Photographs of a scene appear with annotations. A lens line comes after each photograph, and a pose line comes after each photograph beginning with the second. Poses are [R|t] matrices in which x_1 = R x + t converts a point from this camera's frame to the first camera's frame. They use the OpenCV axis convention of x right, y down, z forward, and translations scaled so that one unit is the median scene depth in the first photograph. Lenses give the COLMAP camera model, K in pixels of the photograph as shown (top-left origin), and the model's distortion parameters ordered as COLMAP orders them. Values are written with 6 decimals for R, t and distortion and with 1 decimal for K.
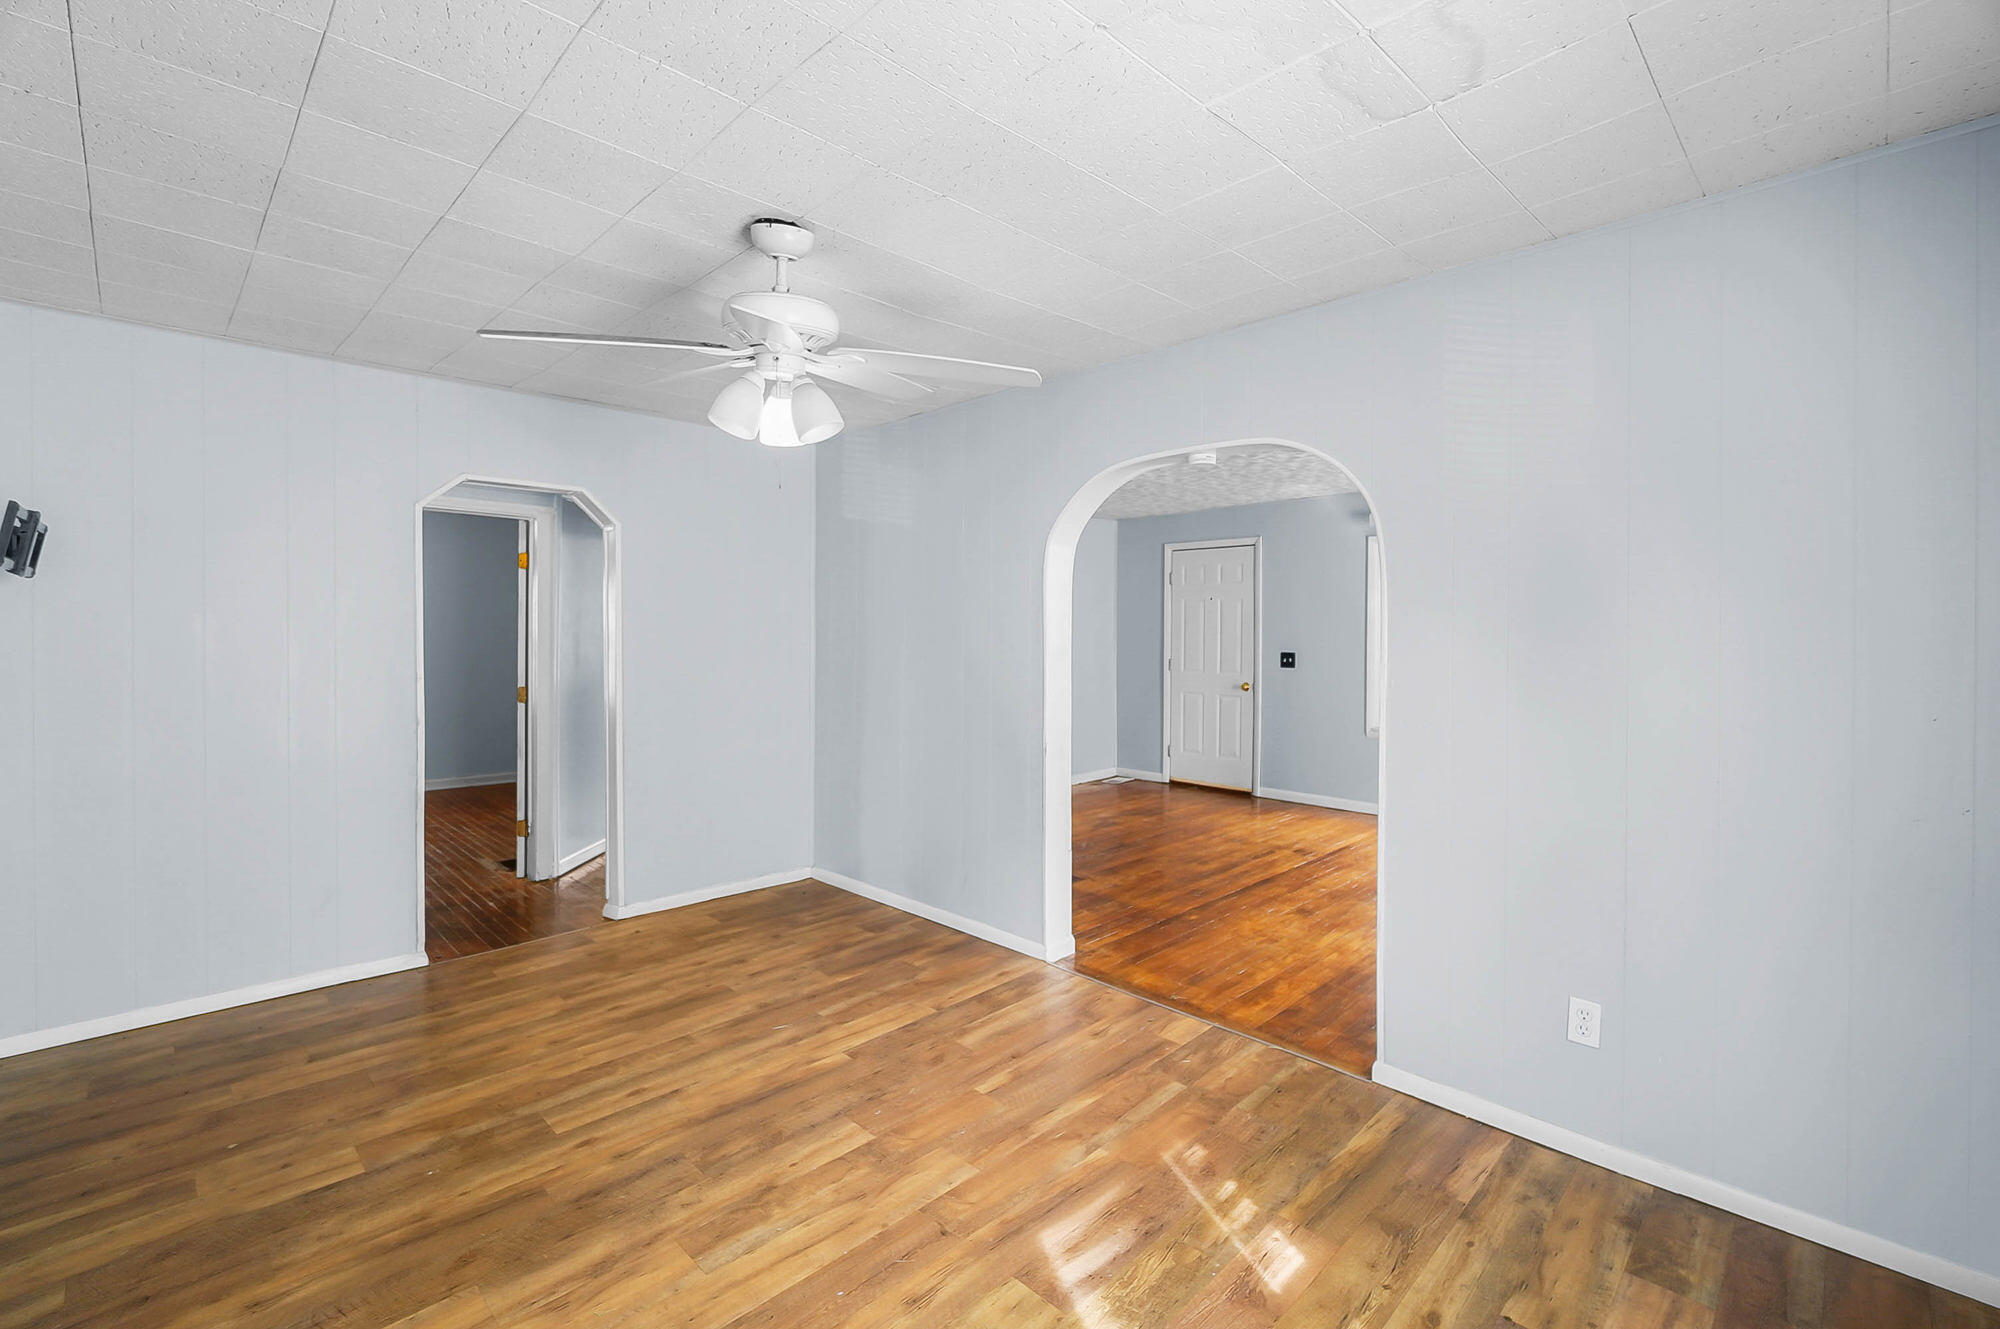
lens RADIAL K [[879.3, 0, 991.6], [0, 879.3, 653.4], [0, 0, 1]] dist [-0.001829, -0.001071]
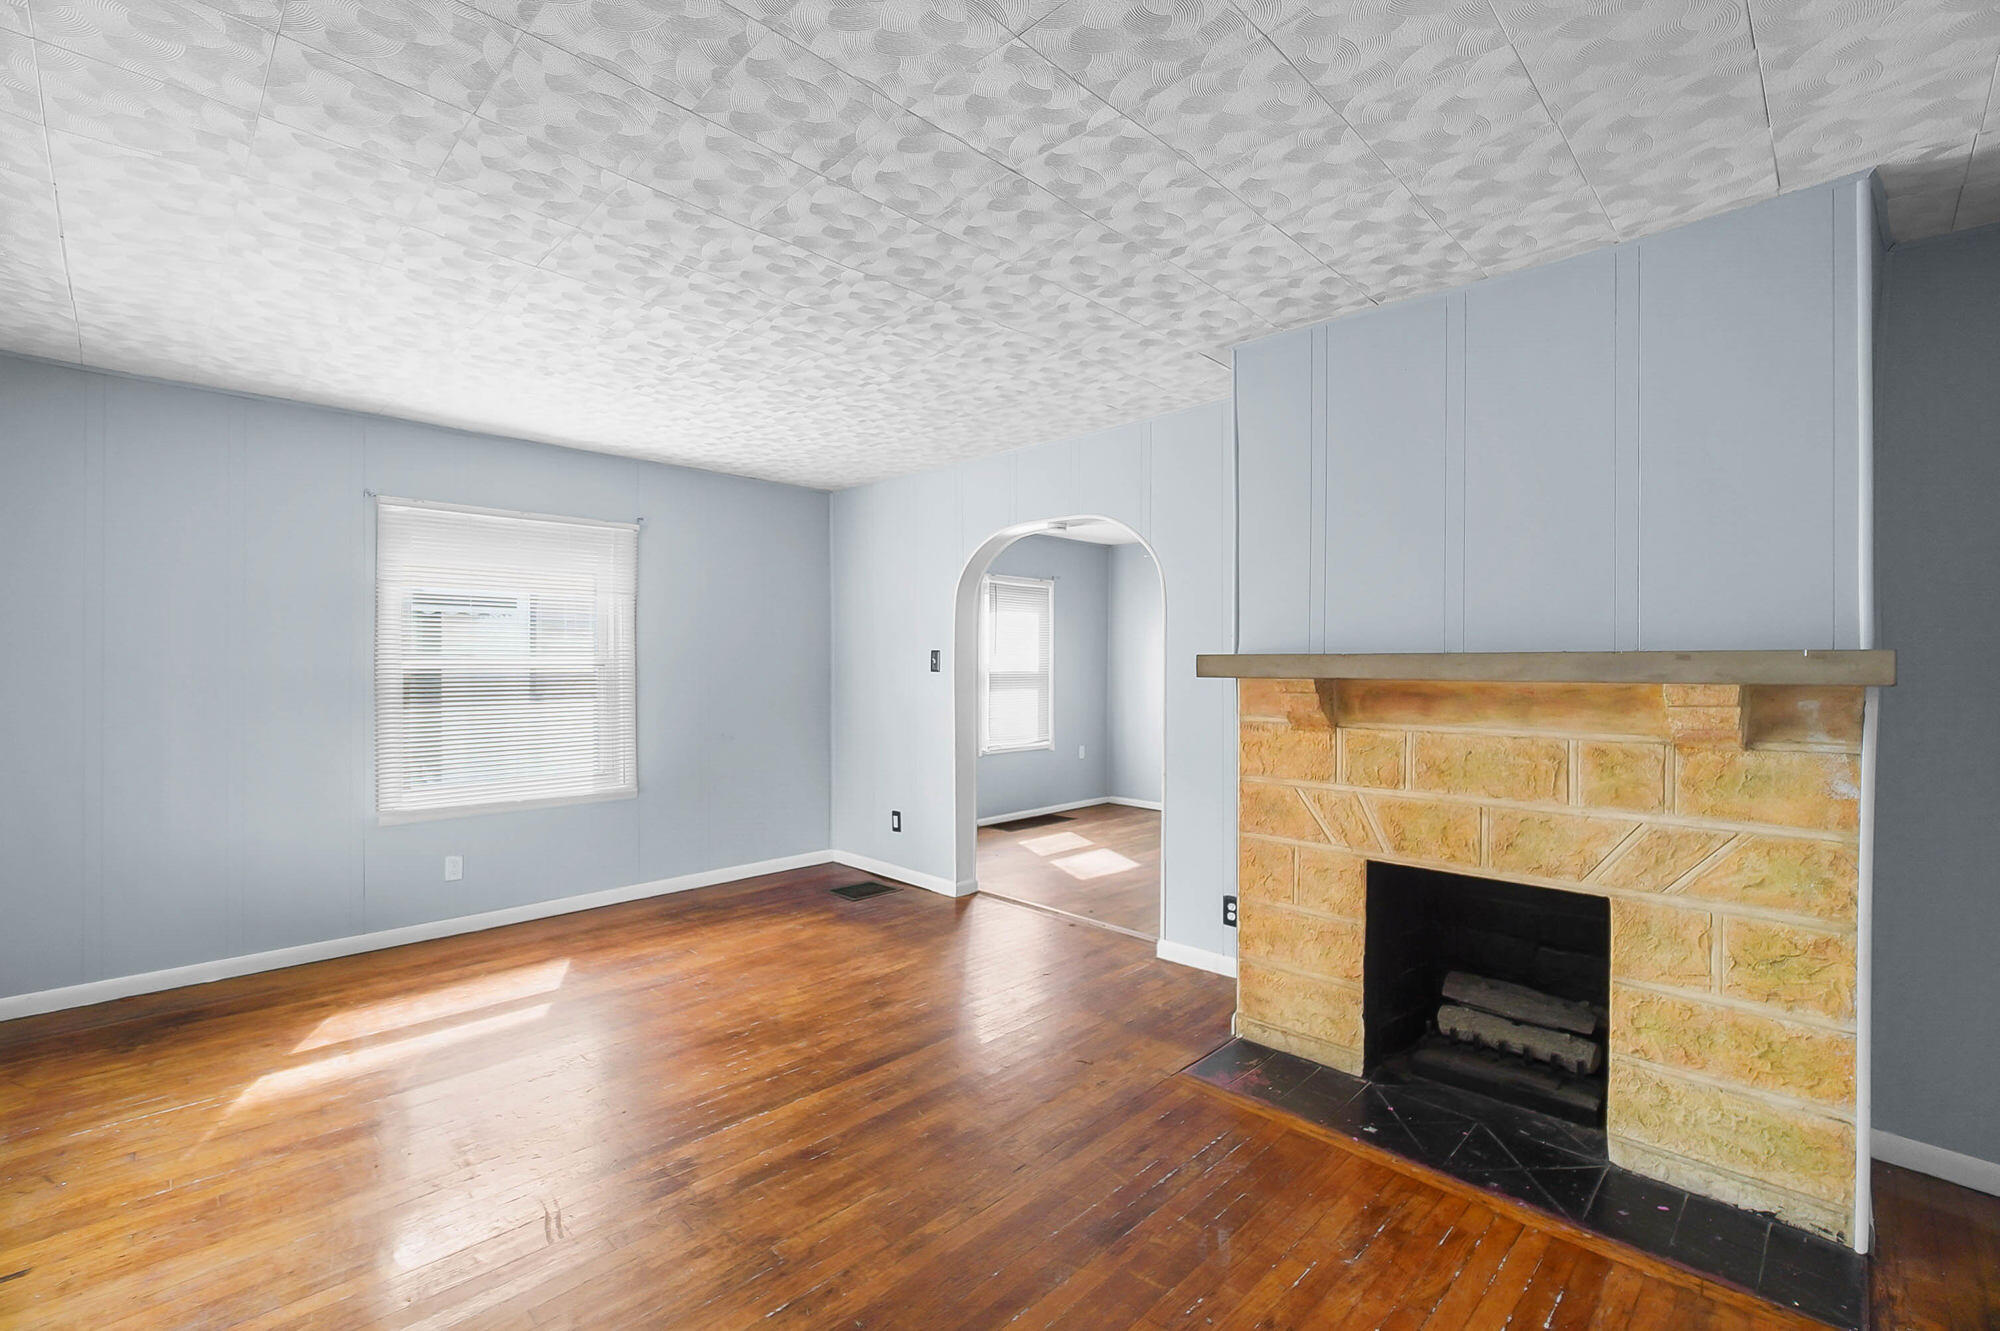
lens RADIAL K [[869.4, 0, 997.3], [0, 869.4, 655.9], [0, 0, 1]] dist [-0.002924, -0.001701]
pose [[-0.999737, -0.006238, -0.022085, 0.467317], [-0.006594, 0.999849, 0.016068, -0.051744], [0.021982, 0.016210, -0.999627, 3.069612]]
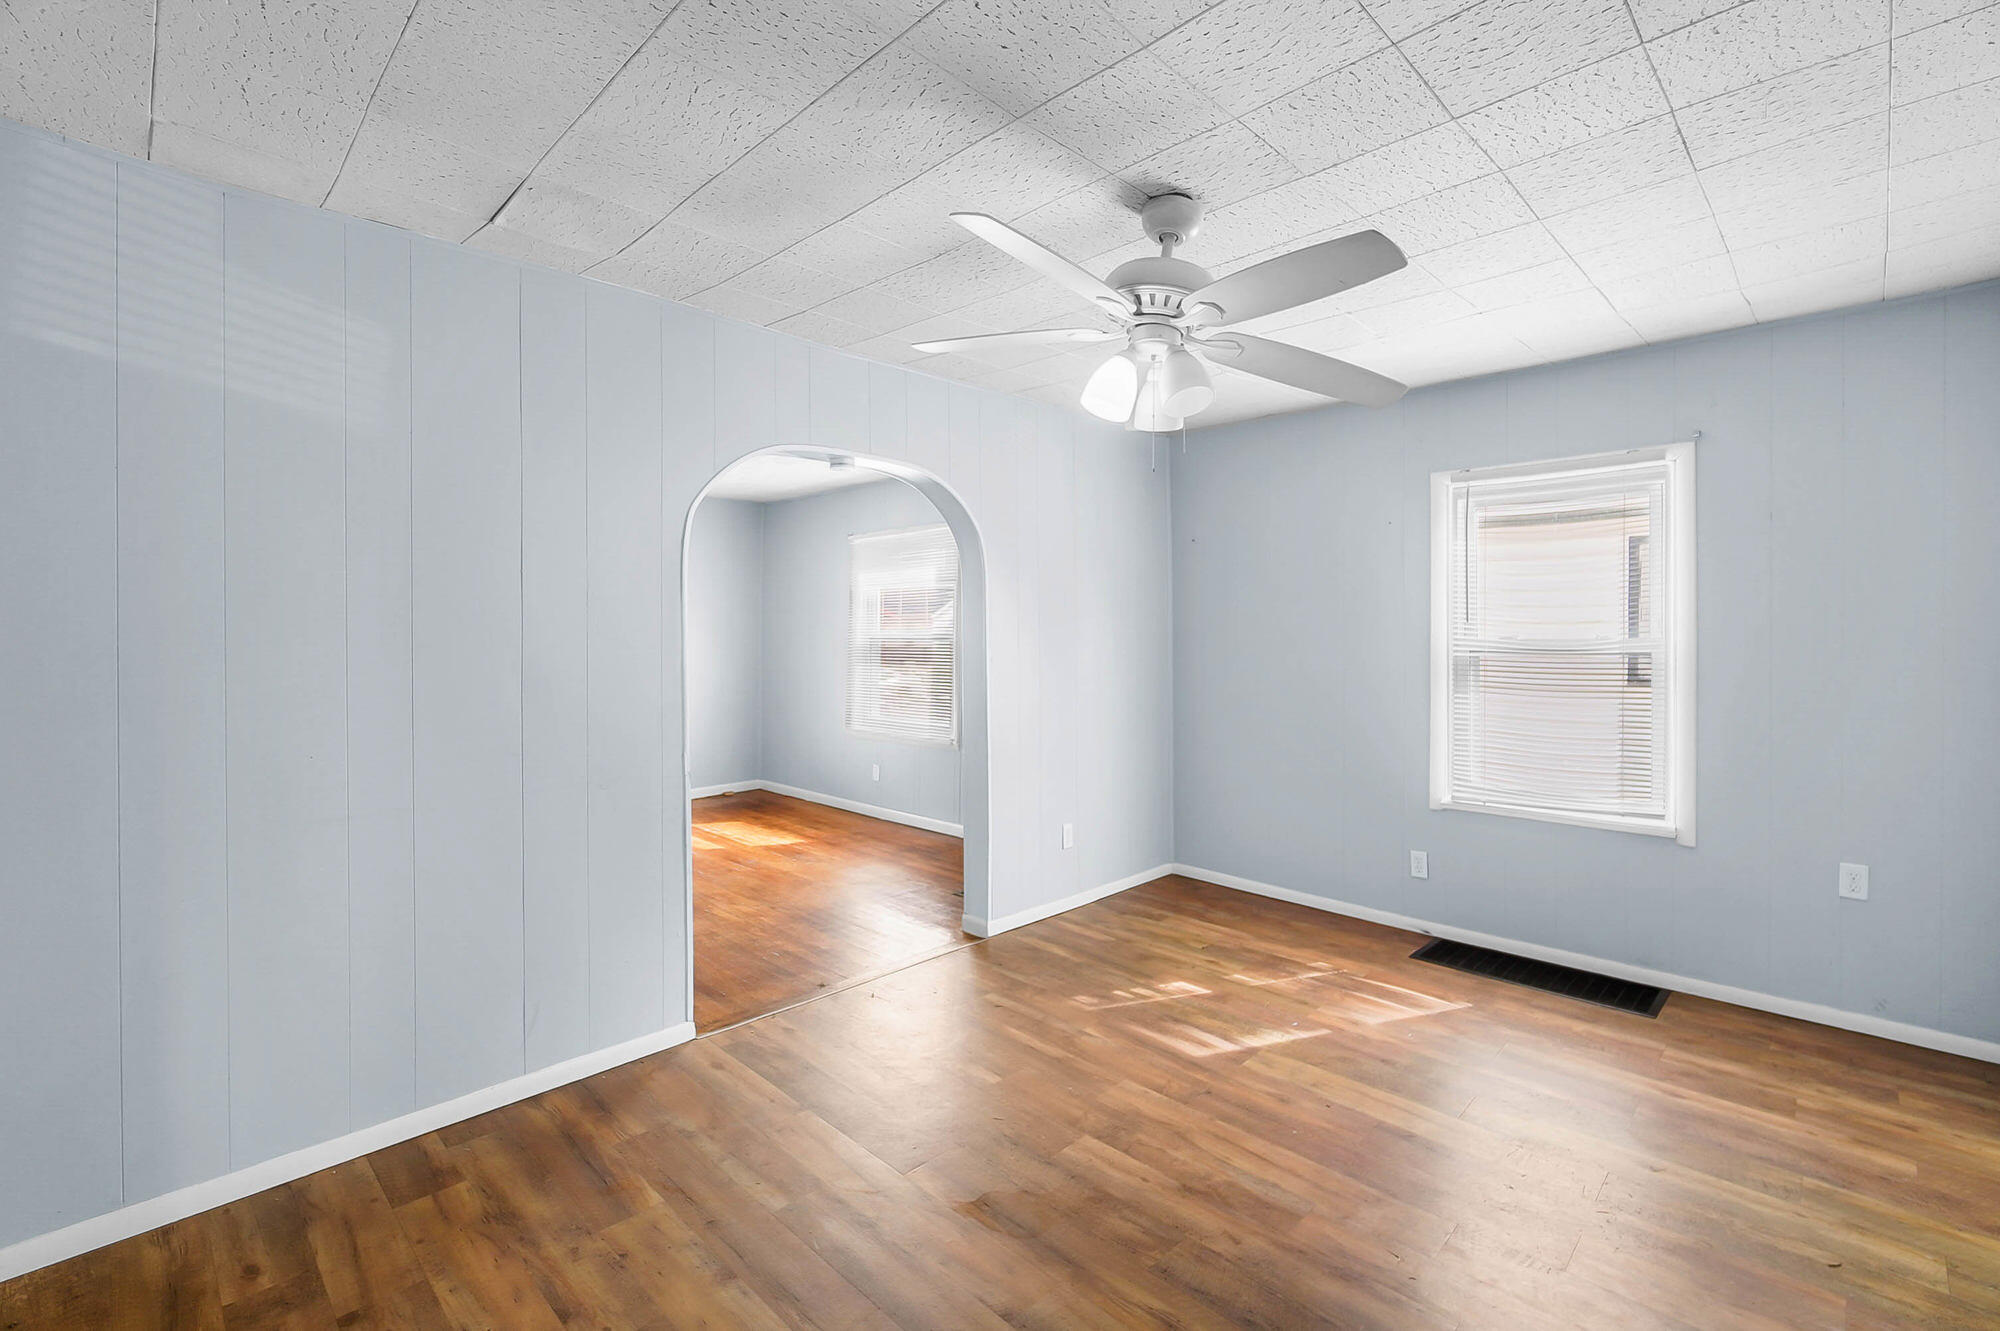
lens RADIAL K [[879.3, 0, 991.6], [0, 879.3, 654.4], [0, 0, 1]] dist [-0.001829, -0.001071]
pose [[-0.005728, -0.031499, 0.999487, -1.067135], [0.030538, 0.999032, 0.031660, -0.025733], [-0.999517, 0.030704, -0.004761, 1.055487]]
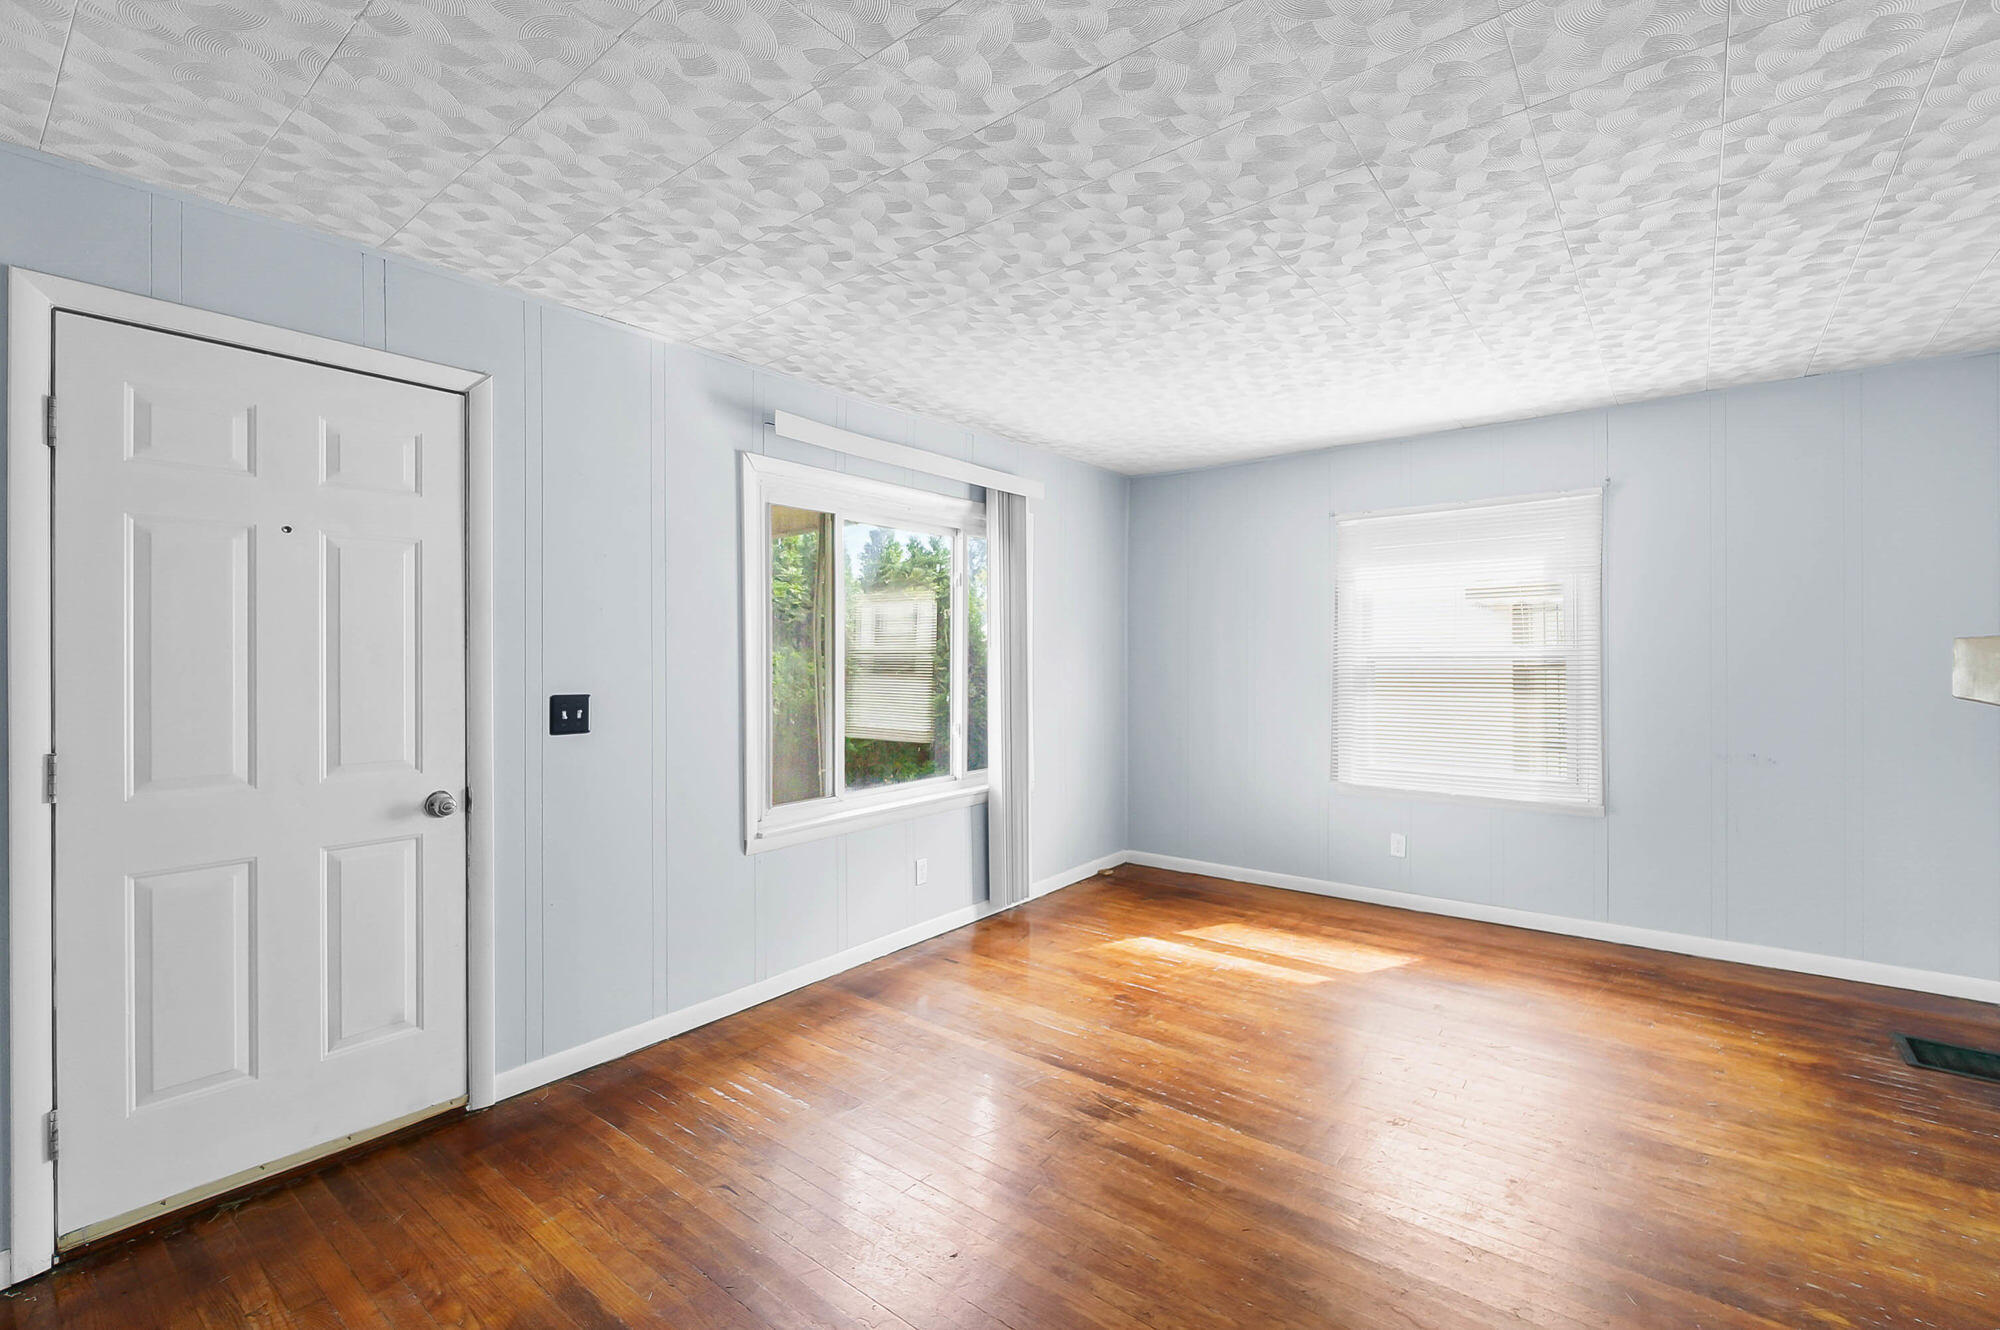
lens RADIAL K [[869.4, 0, 997.3], [0, 869.4, 655.4], [0, 0, 1]] dist [-0.002924, -0.001701]
pose [[-0.128853, -0.005170, 0.991650, -0.209620], [0.029594, 0.999521, 0.009057, -0.046968], [-0.991222, 0.030514, -0.128638, 2.431405]]
